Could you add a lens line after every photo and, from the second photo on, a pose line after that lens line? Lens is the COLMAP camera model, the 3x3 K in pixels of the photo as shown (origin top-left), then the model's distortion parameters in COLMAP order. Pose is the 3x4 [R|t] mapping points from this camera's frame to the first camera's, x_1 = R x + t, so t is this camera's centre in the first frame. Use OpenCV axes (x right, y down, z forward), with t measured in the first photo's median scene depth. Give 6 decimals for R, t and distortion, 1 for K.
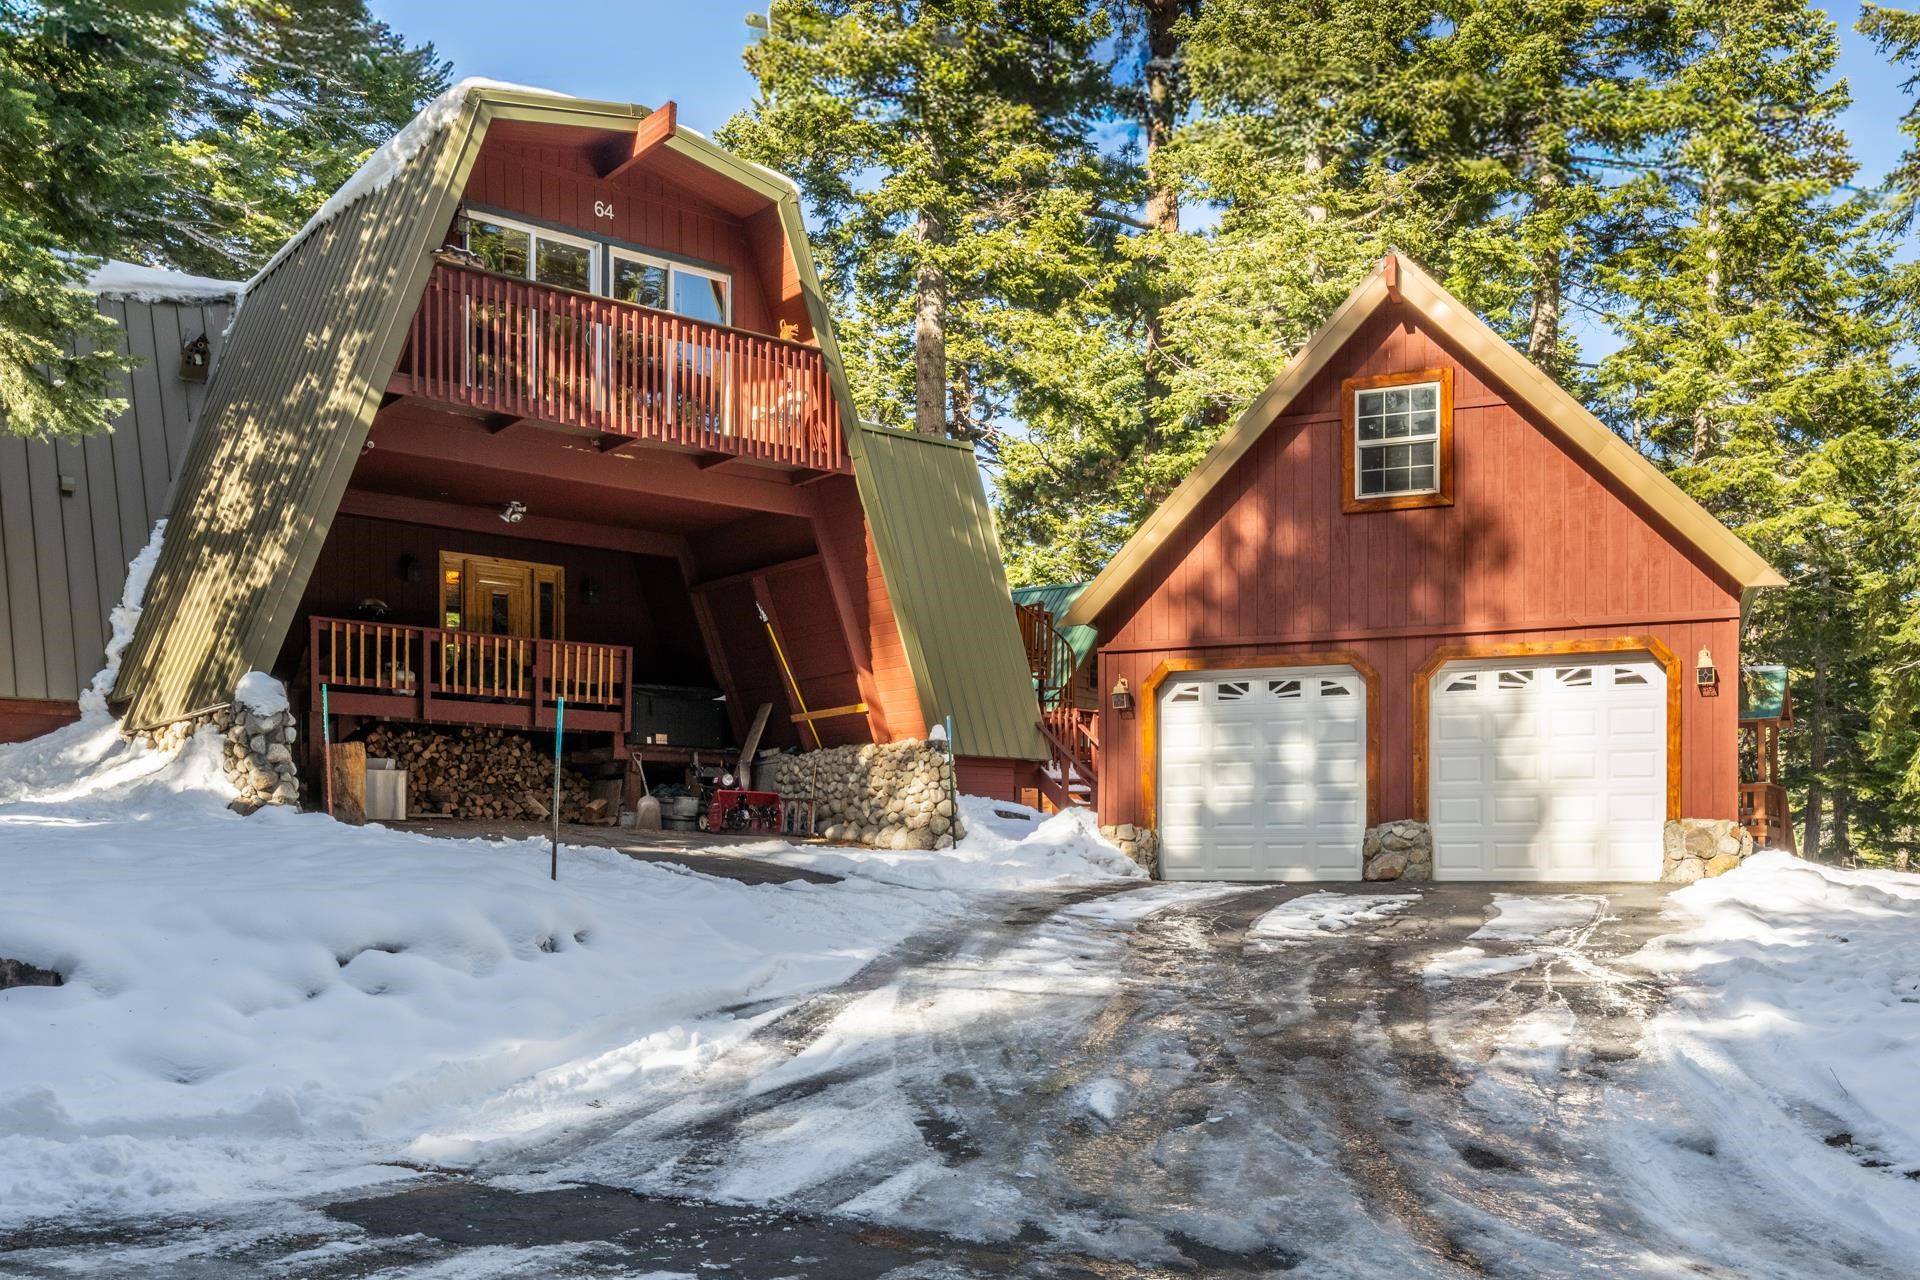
lens RADIAL K [[1696.3, 0, 965.7], [0, 1696.3, 880.0], [0, 0, 1]] dist [0.006348, 0.000834]
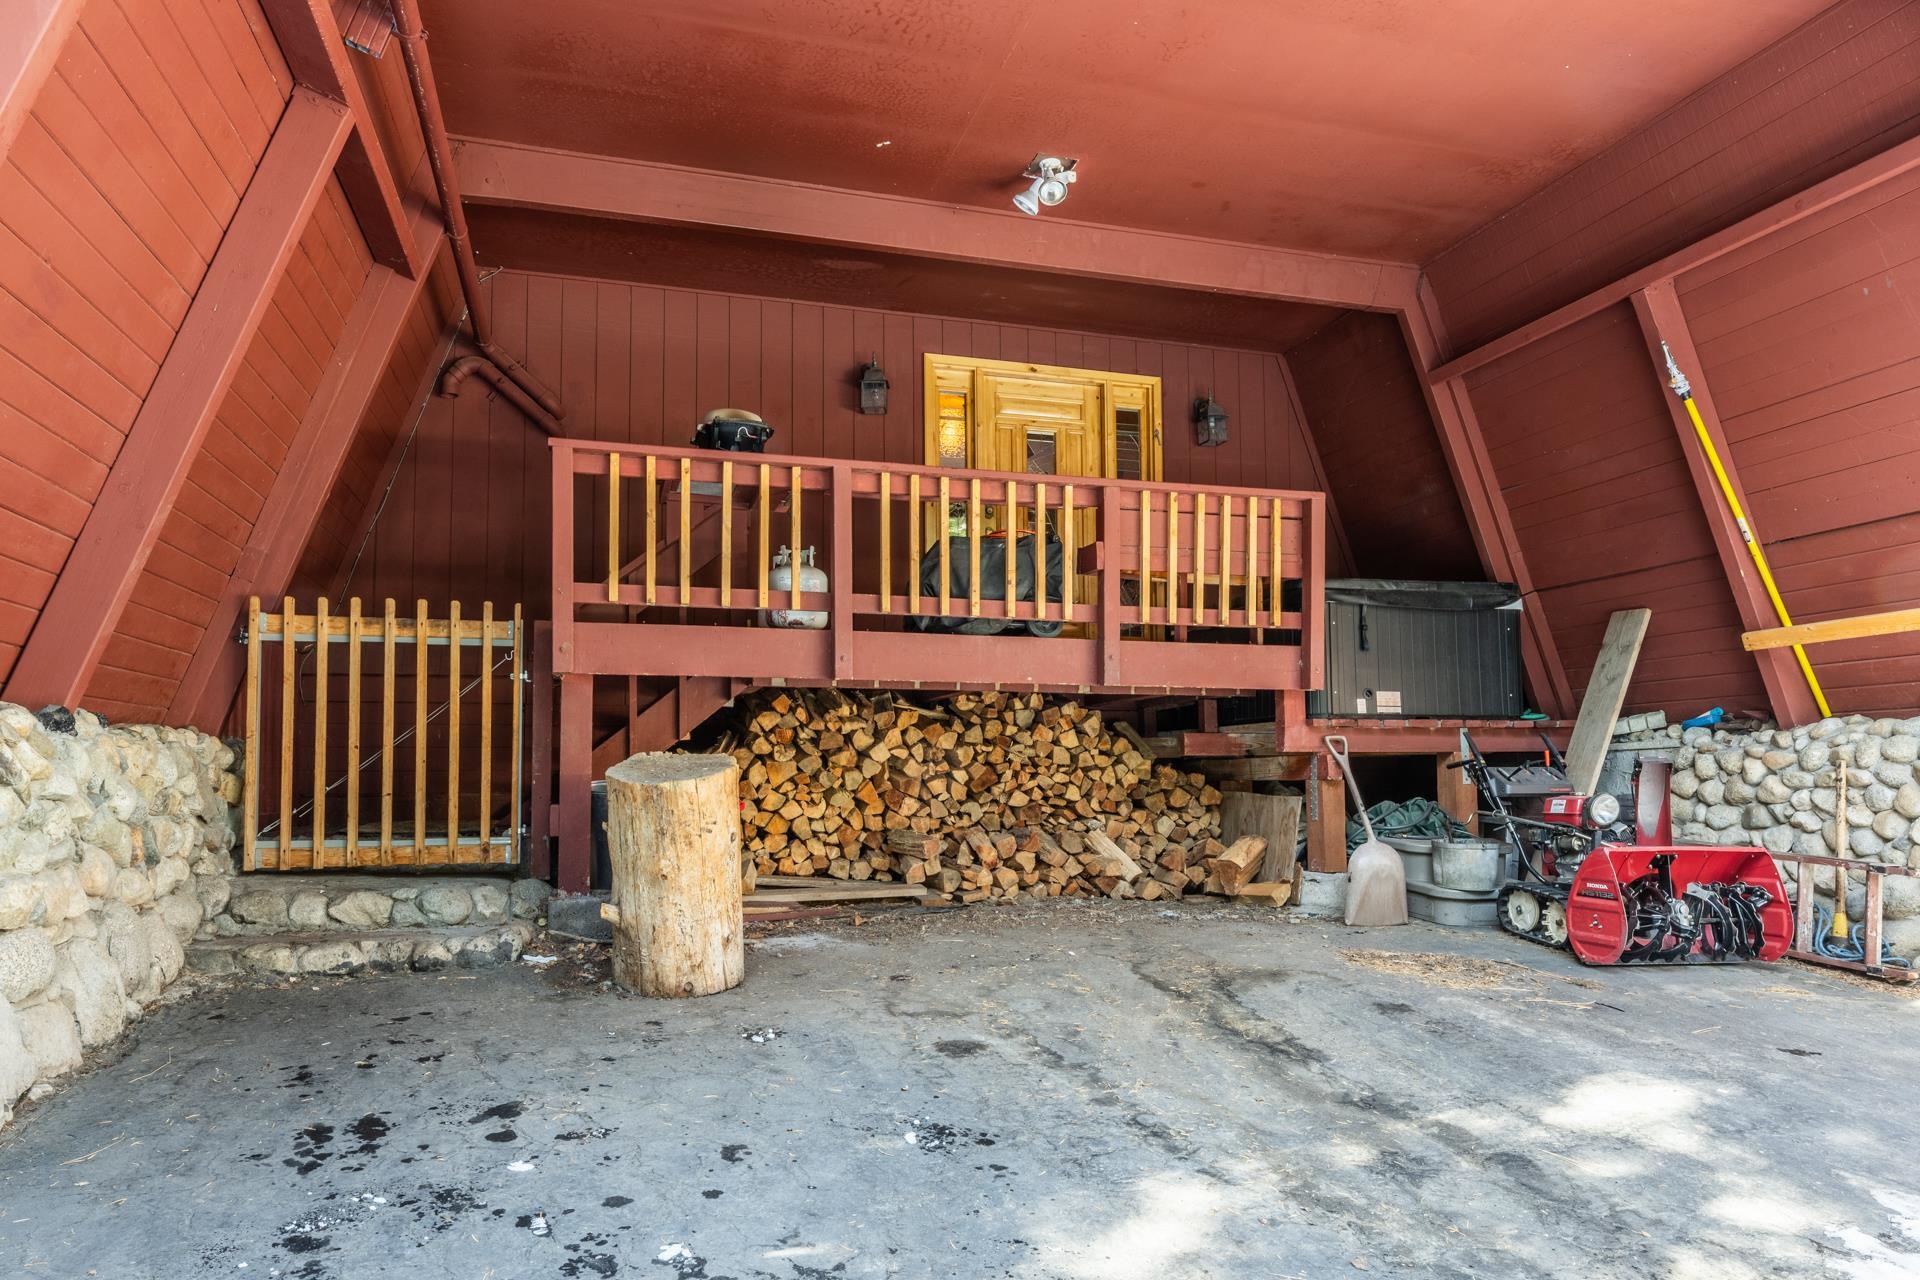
lens RADIAL K [[1208.8, 0, 915.6], [0, 1208.8, 702.8], [0, 0, 1]] dist [-0.009718, 0.000036]
pose [[0.912445, -0.027056, -0.408303, -0.184944], [0.001941, 0.998087, -0.061800, -0.072233], [0.409194, 0.055596, 0.910752, 0.752655]]
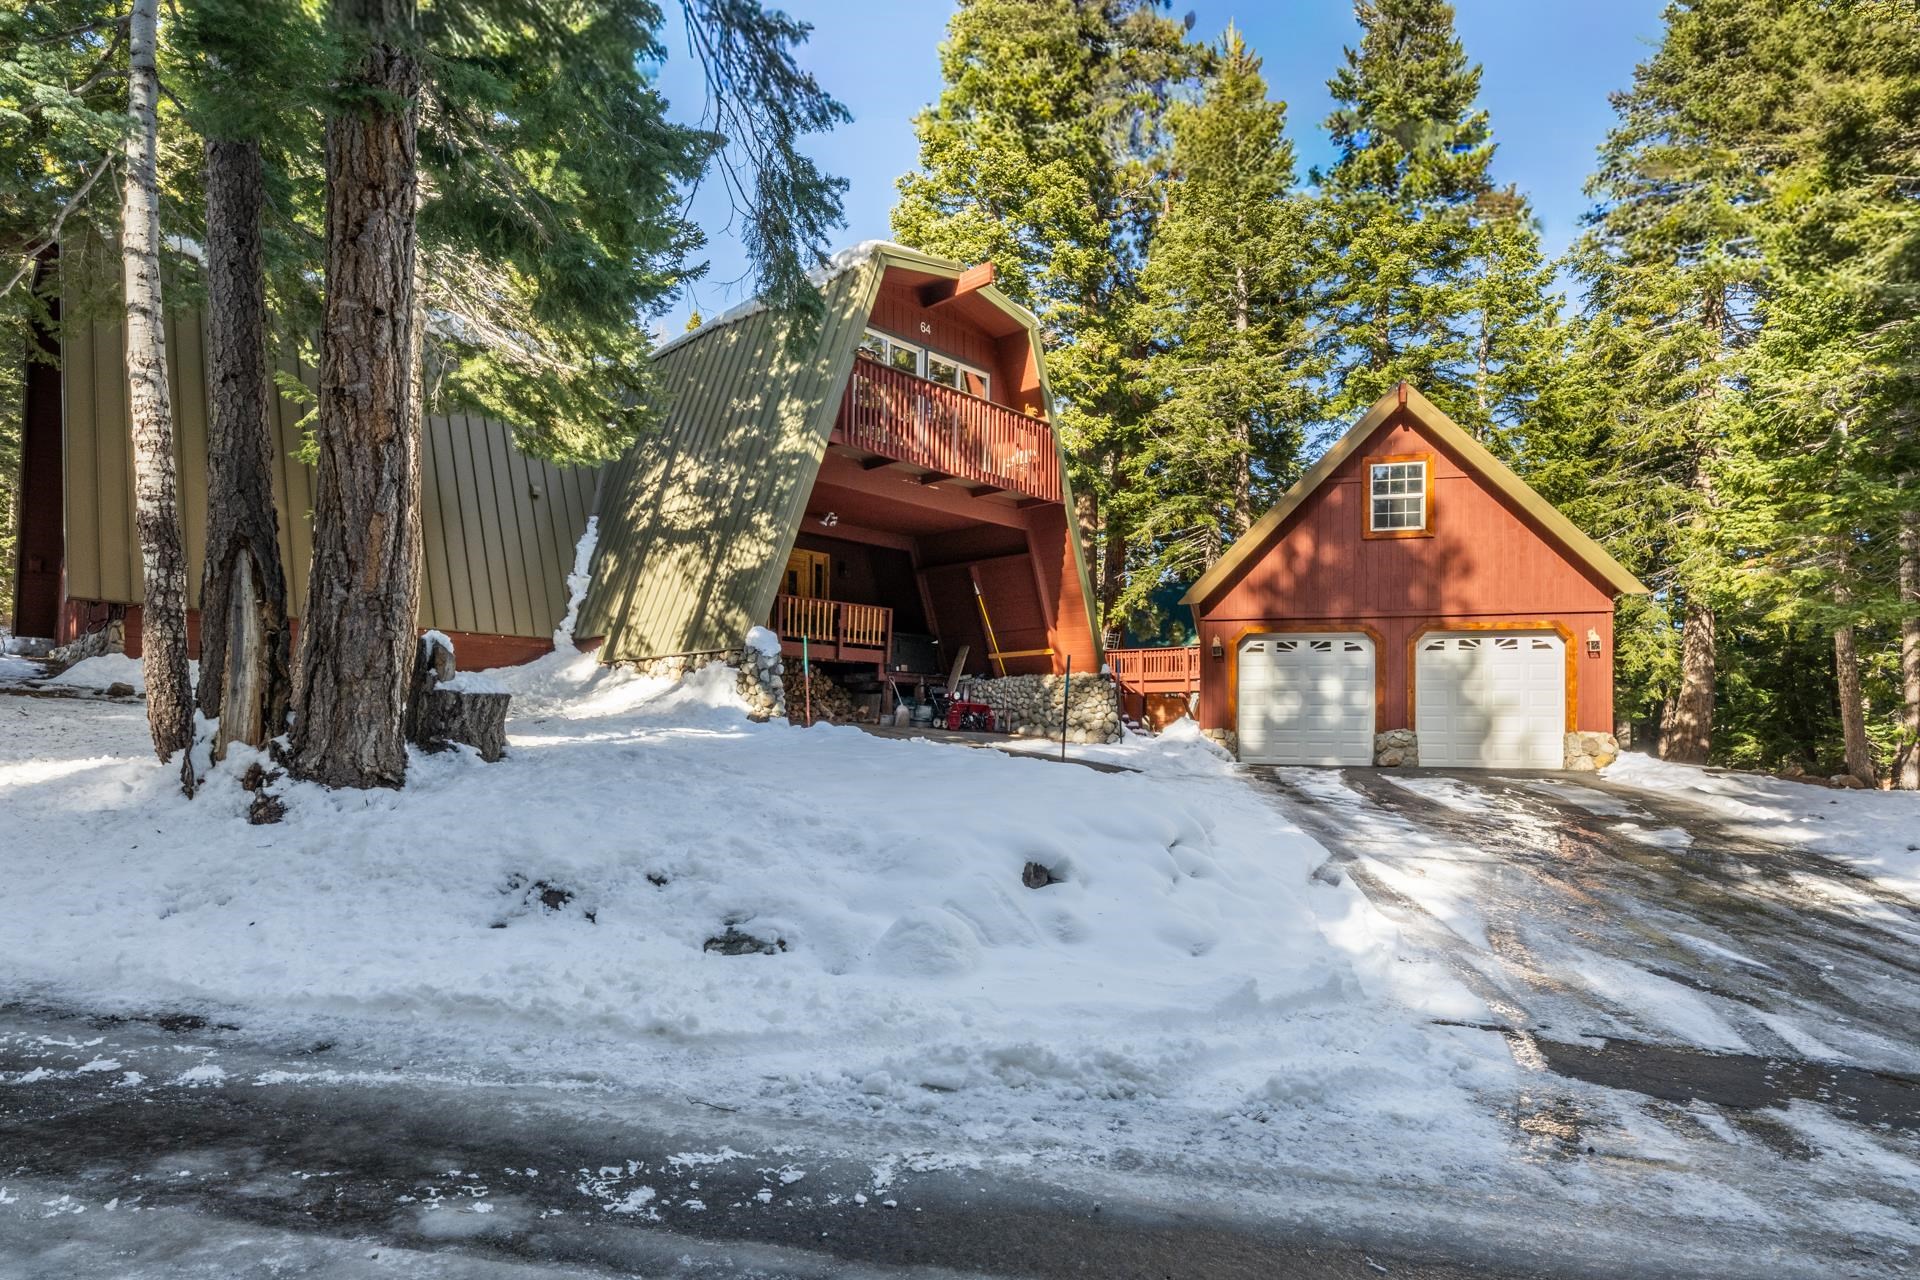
lens RADIAL K [[1033.1, 0, 967.2], [0, 1033.1, 727.7], [0, 0, 1]] dist [-0.001050, -0.000178]
pose [[0.993246, 0.012062, 0.115402, -0.260510], [-0.010540, 0.999849, -0.013790, -0.018164], [-0.115551, 0.012480, 0.993223, 0.065022]]
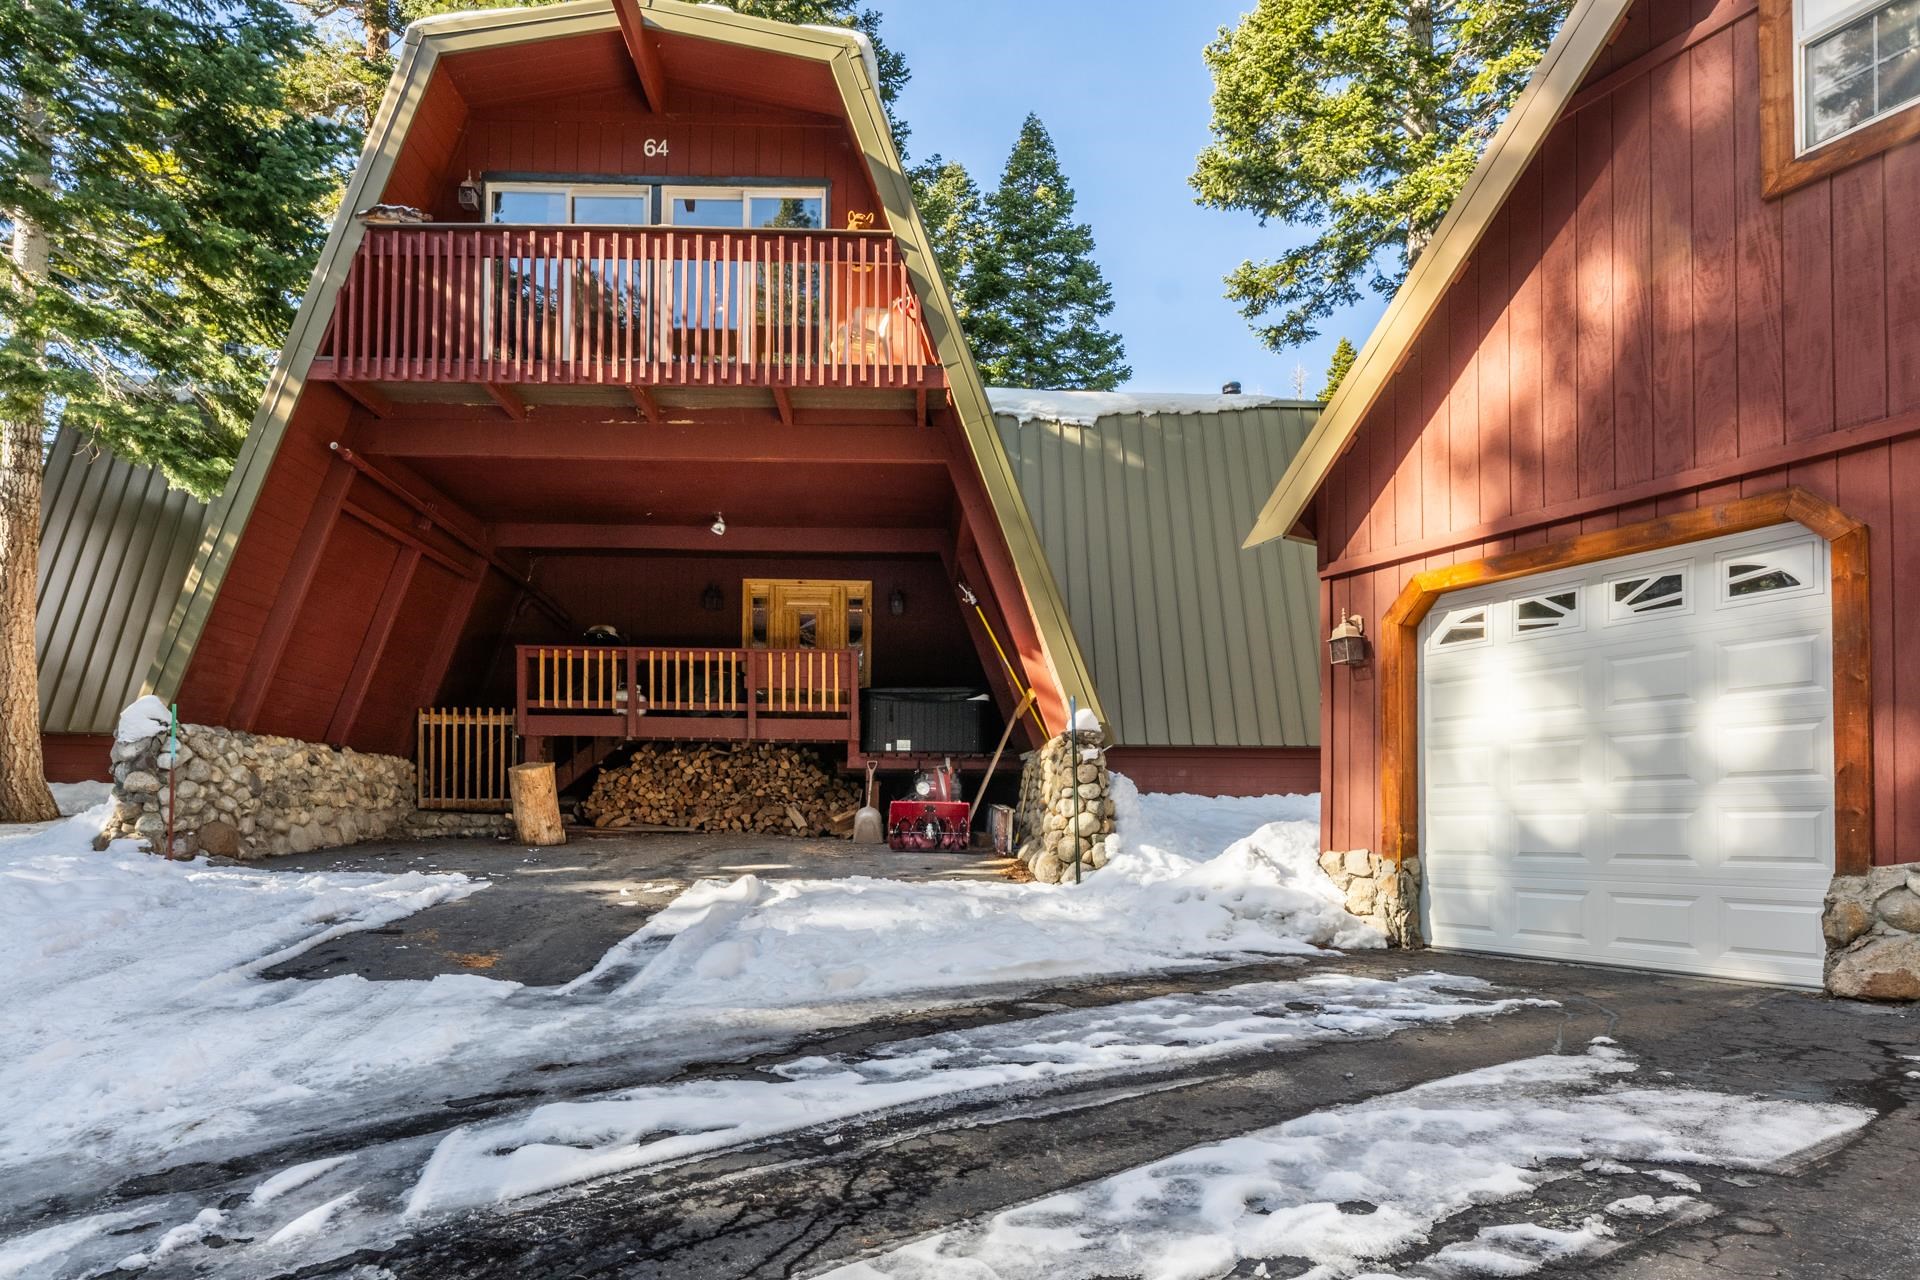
lens RADIAL K [[1062.7, 0, 912.7], [0, 1062.7, 813.9], [0, 0, 1]] dist [-0.003849, -0.000204]
pose [[0.781520, -0.005084, -0.623859, 0.215707], [-0.009964, 0.999738, -0.020629, -0.037475], [0.623801, 0.022338, 0.781264, 0.617427]]
